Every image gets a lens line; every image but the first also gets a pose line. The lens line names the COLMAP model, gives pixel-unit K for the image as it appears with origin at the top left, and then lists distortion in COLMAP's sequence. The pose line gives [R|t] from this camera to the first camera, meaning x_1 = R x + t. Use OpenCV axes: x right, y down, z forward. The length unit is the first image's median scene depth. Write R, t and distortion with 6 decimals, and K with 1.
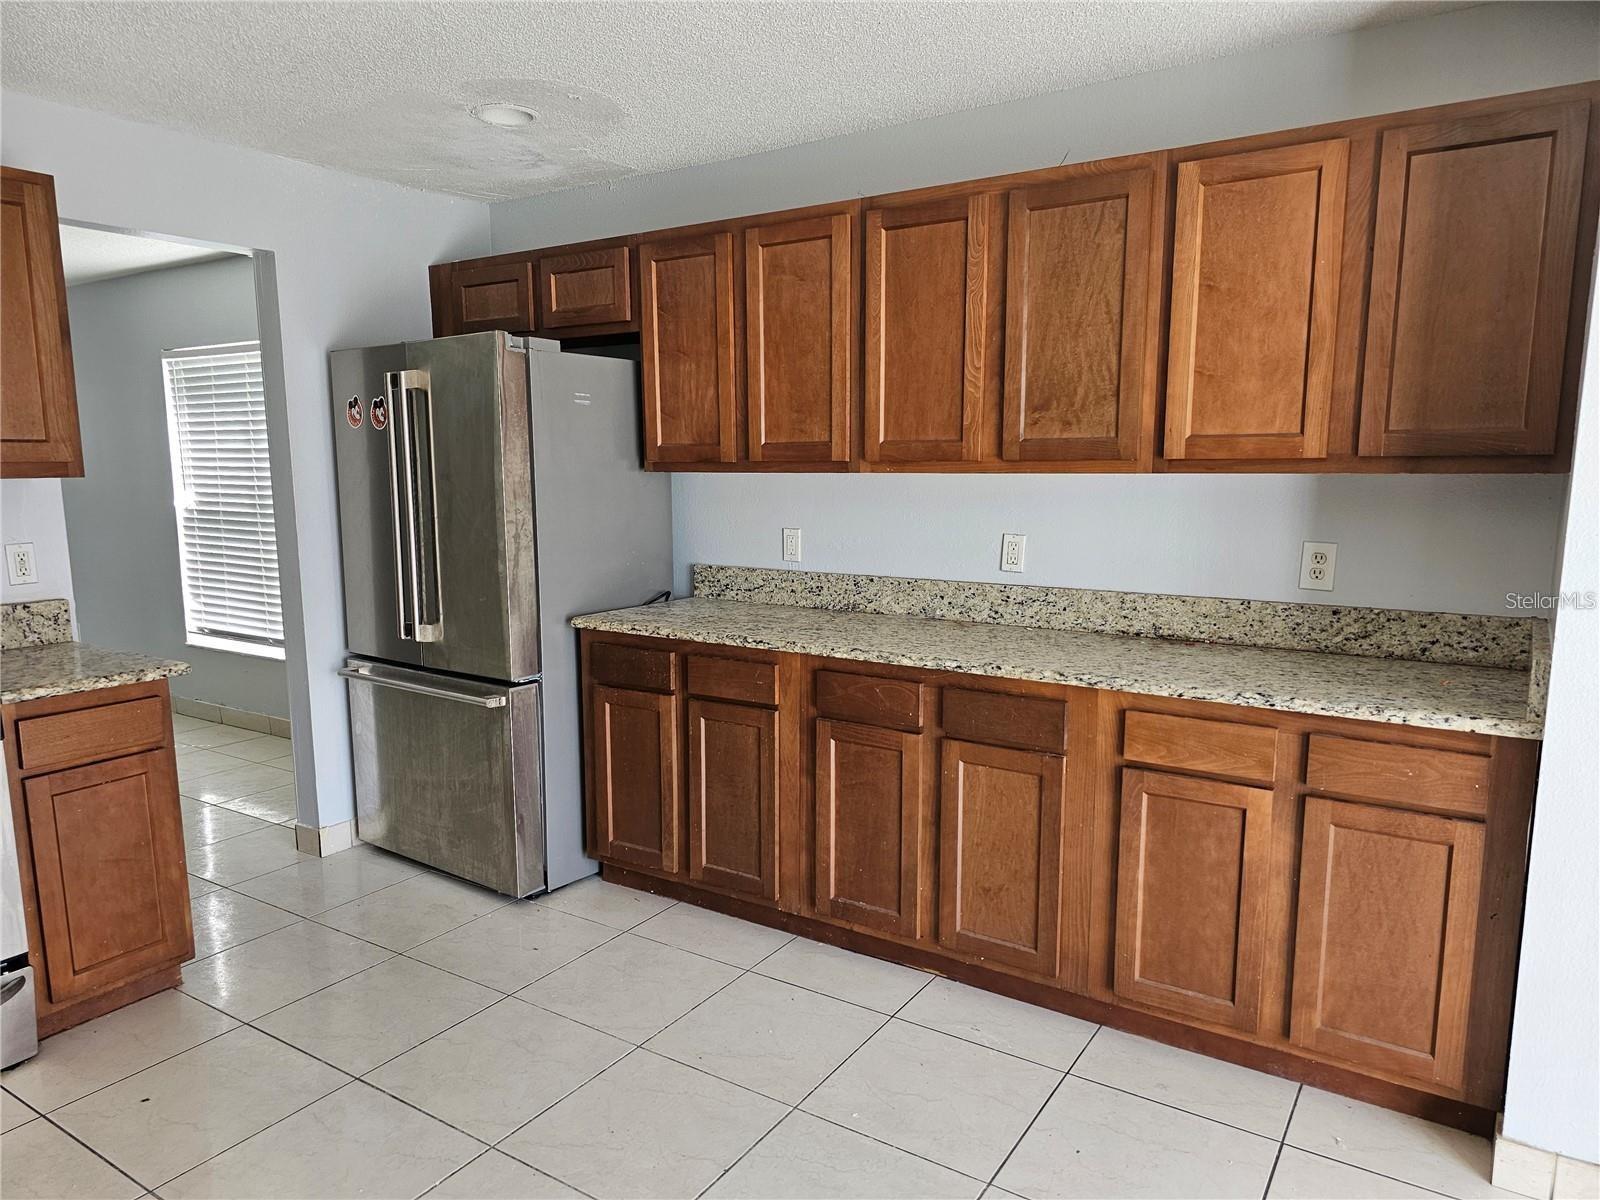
lens RADIAL K [[1077.3, 0, 795.8], [0, 1077.3, 615.6], [0, 0, 1]] dist [0.077369, -0.067733]
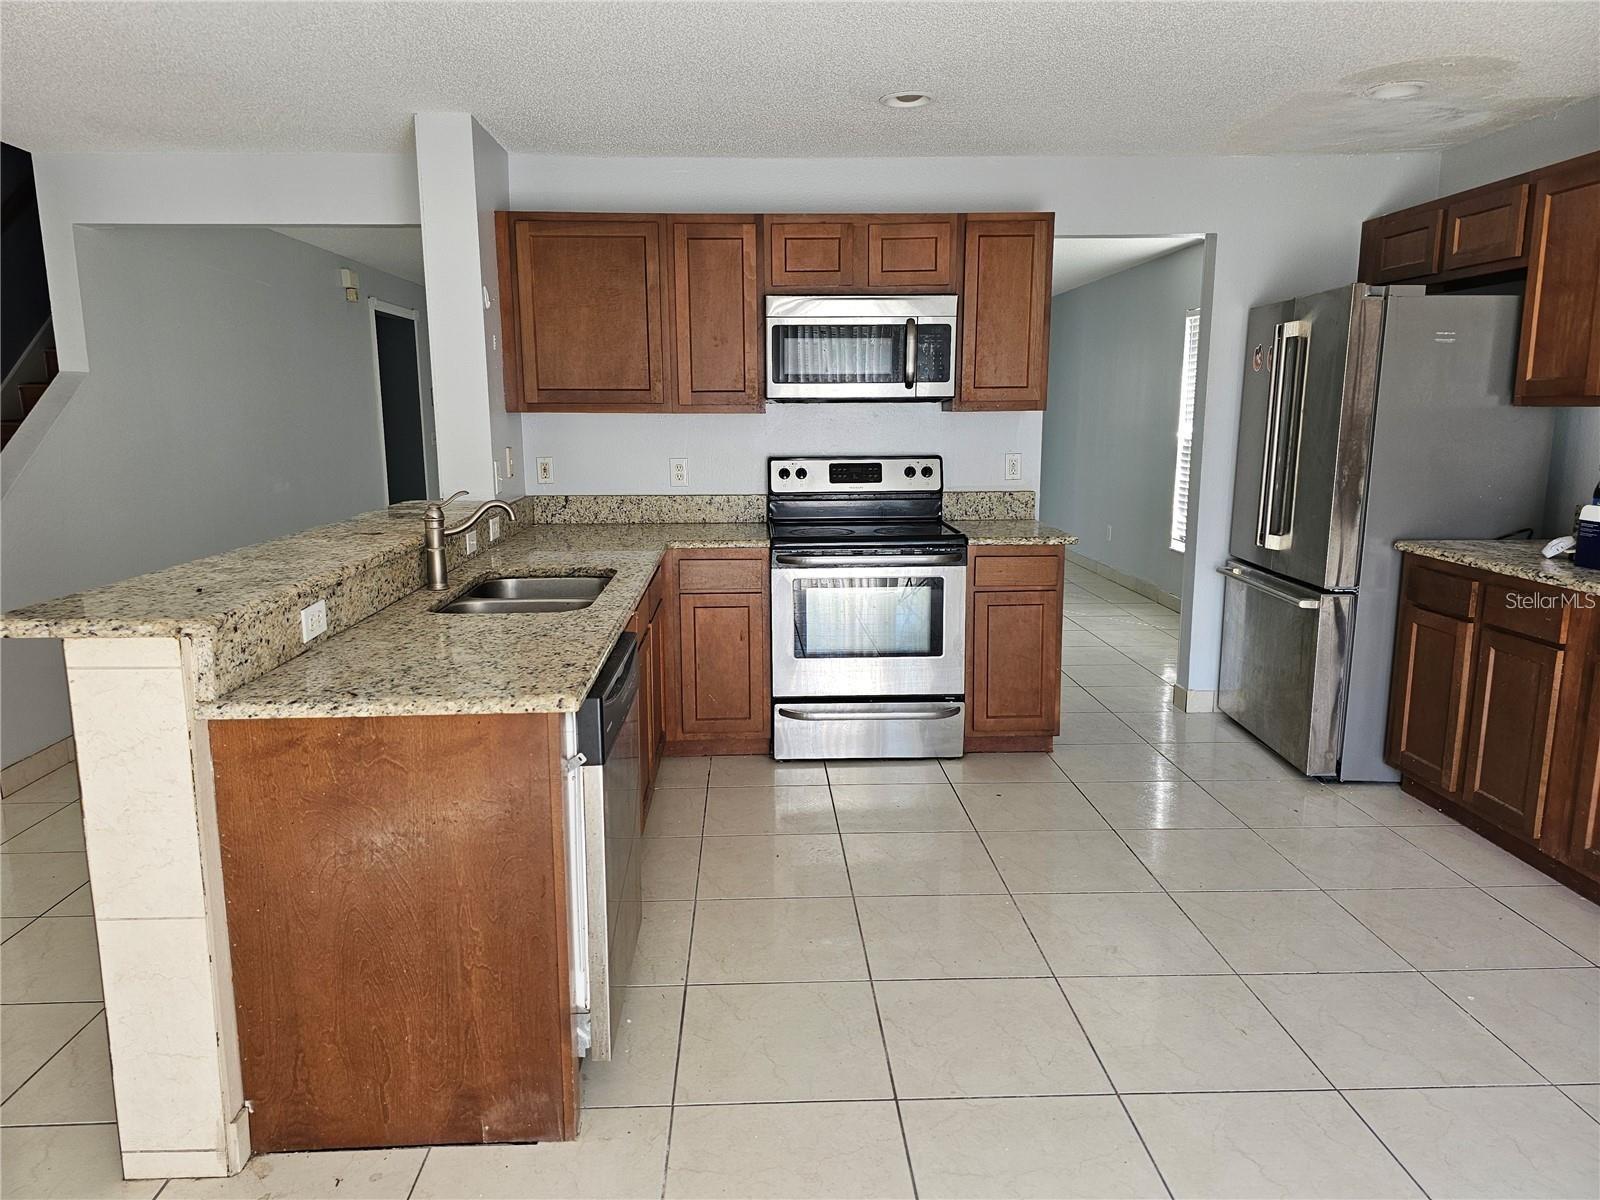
lens RADIAL K [[1071.9, 0, 779.3], [0, 1071.9, 600.4], [0, 0, 1]] dist [0.065469, -0.059780]
pose [[0.579331, 0.149170, -0.801327, 0.317099], [-0.116711, 0.988162, 0.099572, 0.024323], [0.806694, 0.035838, 0.589882, -0.147055]]
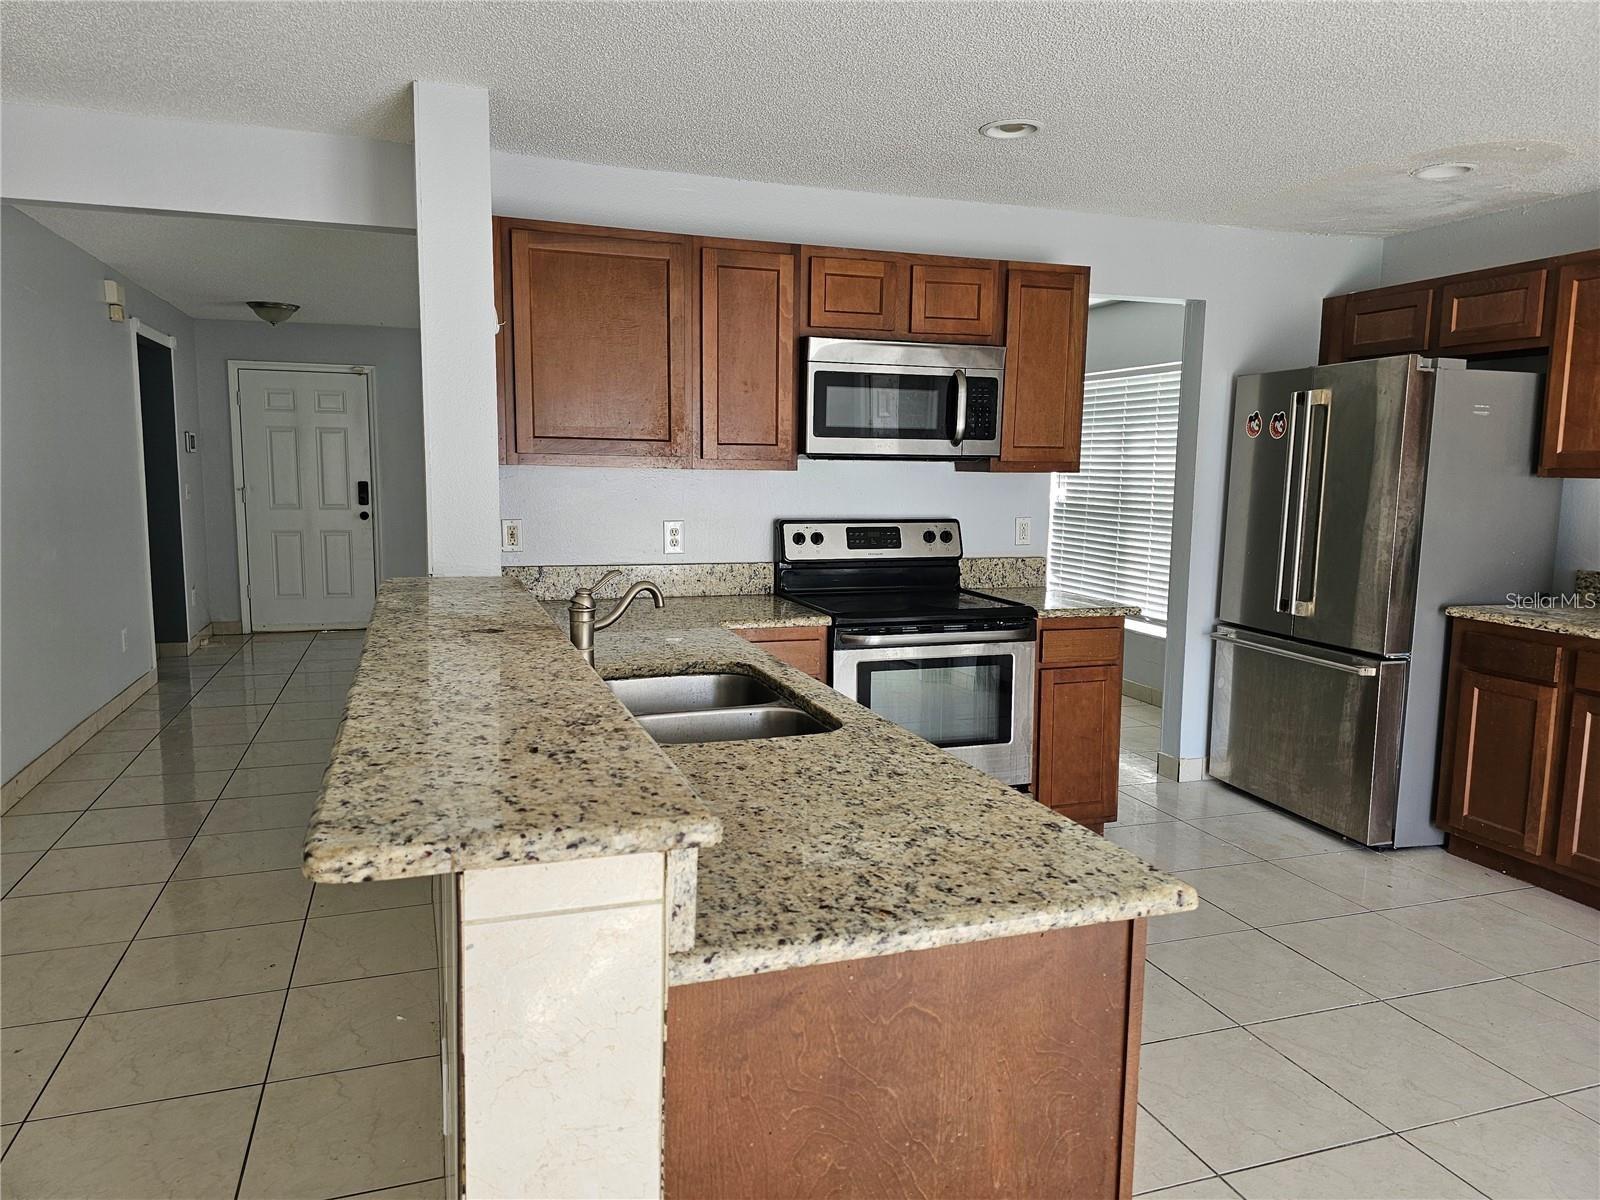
lens RADIAL K [[1081.5, 0, 795.0], [0, 1081.5, 592.0], [0, 0, 1]] dist [0.056576, -0.046143]
pose [[0.790969, 0.090088, -0.605188, -0.055874], [-0.107519, 0.994175, 0.007467, 0.049636], [0.602336, 0.059163, 0.796047, -0.293663]]
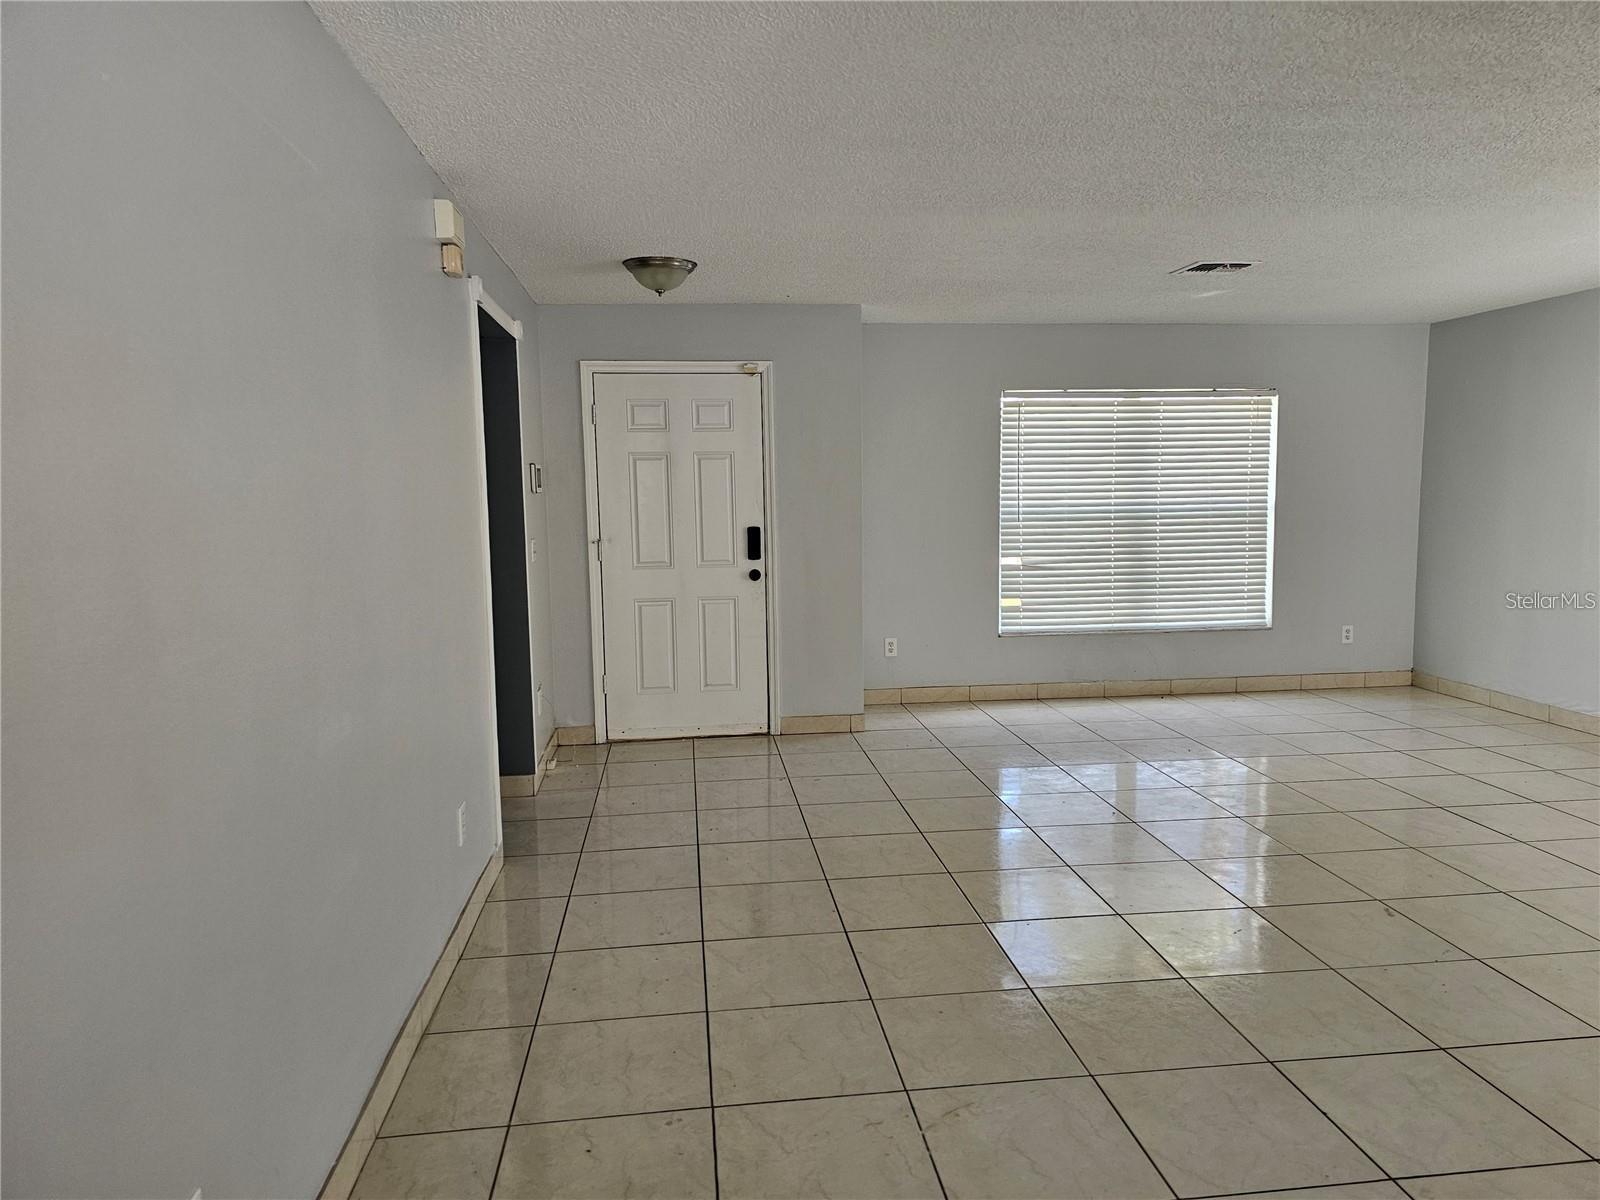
lens RADIAL K [[1036.7, 0, 801.4], [0, 1036.7, 583.0], [0, 0, 1]] dist [0.072062, -0.058275]
pose [[0.653209, 0.067392, -0.754172, -1.038797], [-0.099337, 0.995050, 0.002878, 0.002015], [0.750633, 0.073037, 0.656670, 0.046470]]
